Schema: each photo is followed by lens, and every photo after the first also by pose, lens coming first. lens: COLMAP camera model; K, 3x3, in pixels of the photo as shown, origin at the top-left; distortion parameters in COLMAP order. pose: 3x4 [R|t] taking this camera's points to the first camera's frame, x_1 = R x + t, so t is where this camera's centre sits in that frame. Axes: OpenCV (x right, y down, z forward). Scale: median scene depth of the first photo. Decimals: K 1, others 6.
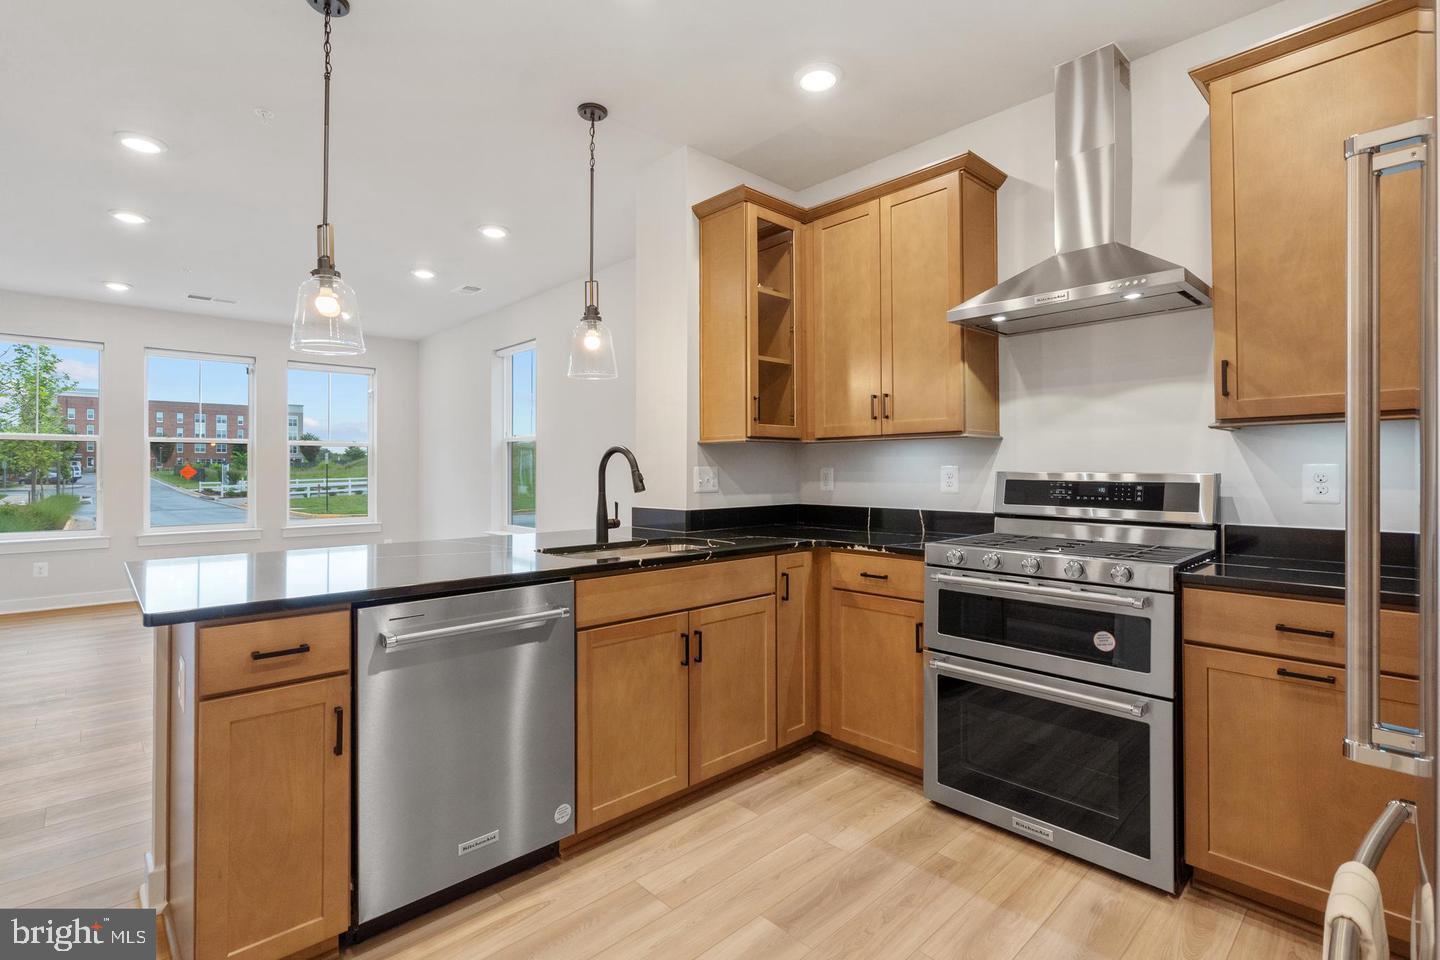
lens RADIAL K [[671.6, 0, 718.6], [0, 671.6, 466.0], [0, 0, 1]] dist [-0.000879, 0.000202]
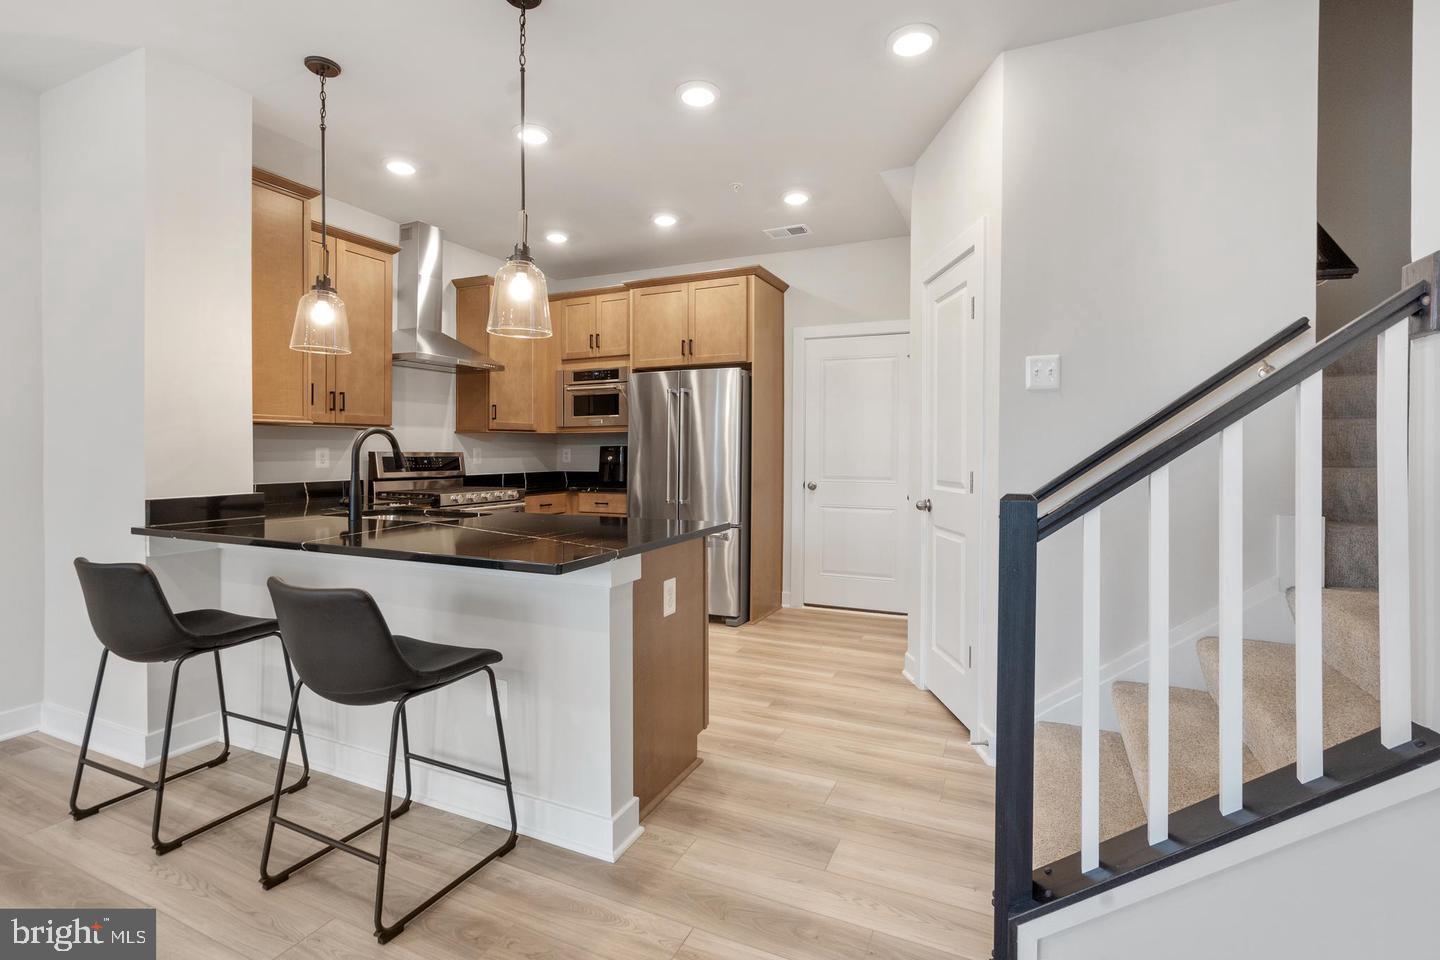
lens RADIAL K [[671.0, 0, 720.3], [0, 671.0, 449.0], [0, 0, 1]] dist [-0.000517, -0.000053]
pose [[-0.382989, 0.003653, 0.923746, -1.273294], [-0.004267, 0.999975, -0.005724, 0.007746], [-0.923743, -0.006134, -0.382964, 0.848216]]
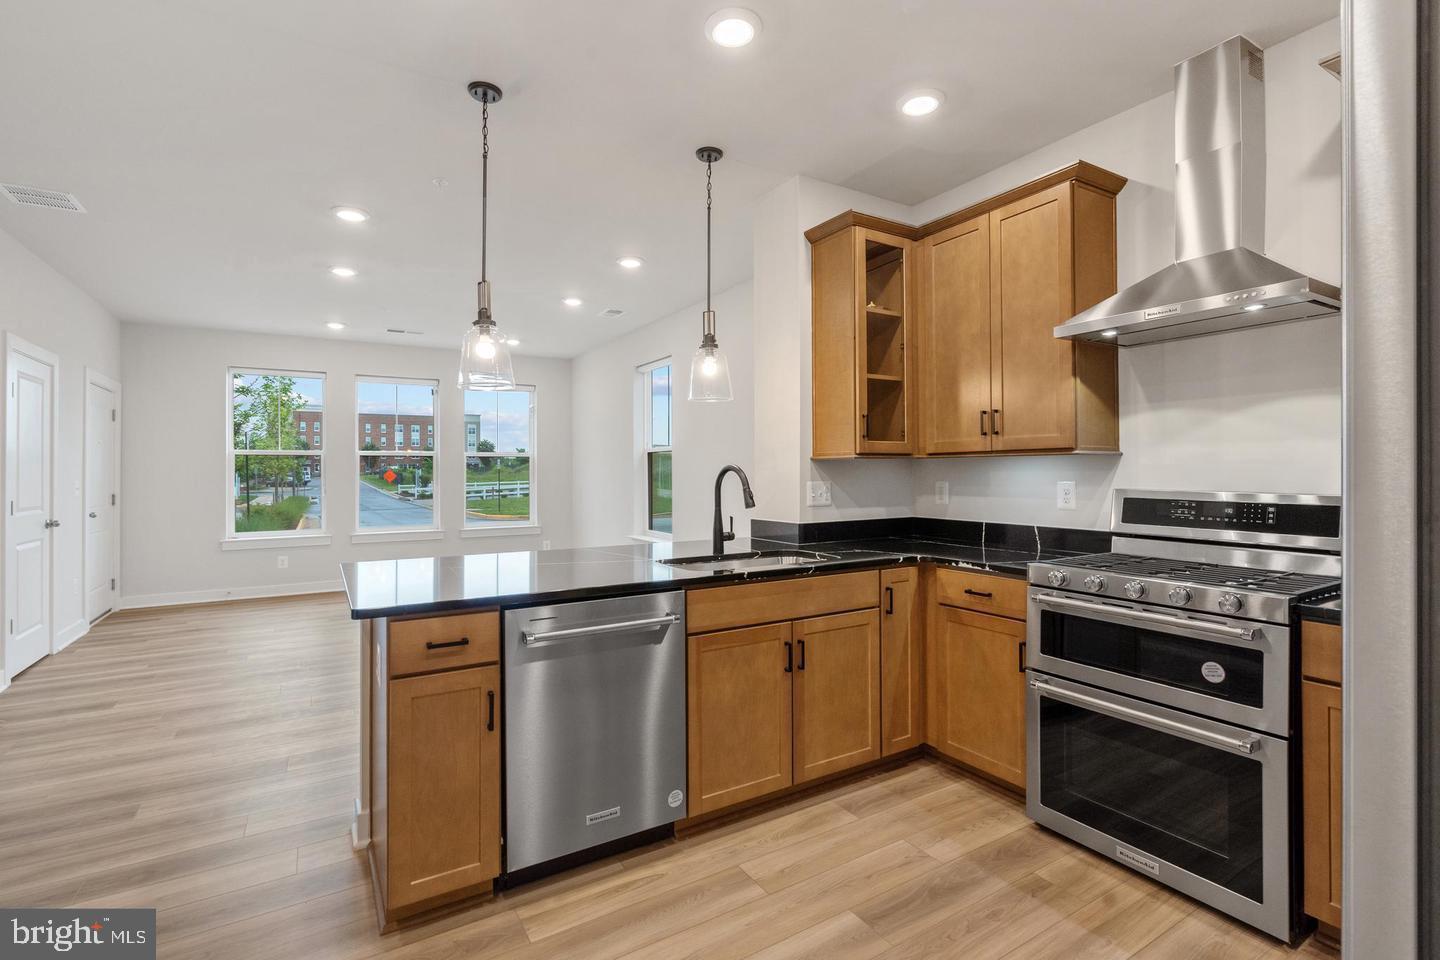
lens RADIAL K [[674.3, 0, 719.1], [0, 674.3, 465.0], [0, 0, 1]] dist [-0.001112, 0.000248]
pose [[0.977067, -0.007681, -0.212796, 0.063309], [0.006916, 0.999967, -0.004336, -0.025213], [0.212822, 0.002764, 0.977087, -0.065539]]
